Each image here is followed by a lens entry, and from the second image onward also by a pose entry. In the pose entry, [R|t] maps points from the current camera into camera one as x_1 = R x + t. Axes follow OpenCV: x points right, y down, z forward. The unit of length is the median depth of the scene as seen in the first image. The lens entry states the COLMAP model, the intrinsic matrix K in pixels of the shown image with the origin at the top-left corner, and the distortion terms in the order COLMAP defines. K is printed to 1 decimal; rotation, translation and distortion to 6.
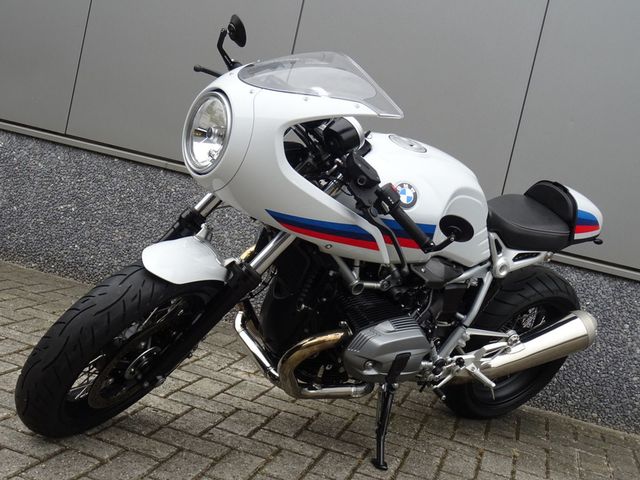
lens RADIAL K [[862.2, 0, 320.0], [0, 862.2, 240.0], [0, 0, 1]] dist [-0.027408, -0.009832]
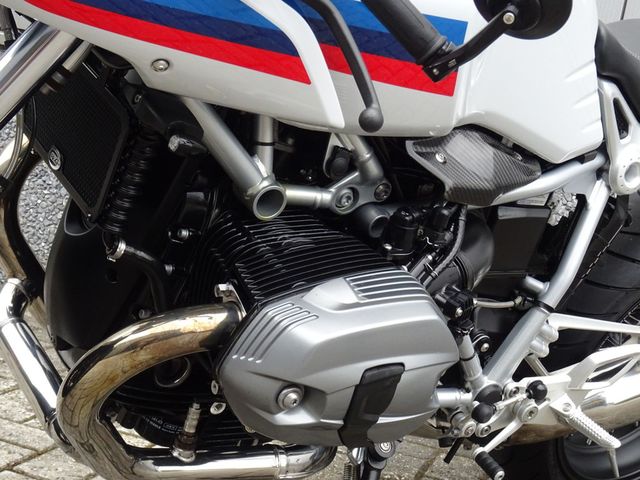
lens RADIAL K [[1169.4, 0, 320.0], [0, 1169.4, 240.0], [0, 0, 1]] dist [-0.003169, -0.009566]
pose [[0.999712, -0.018582, -0.015165, 0.070203], [0.018553, 0.999826, -0.002031, 0.070581], [0.015200, 0.001749, 0.999883, 0.448893]]
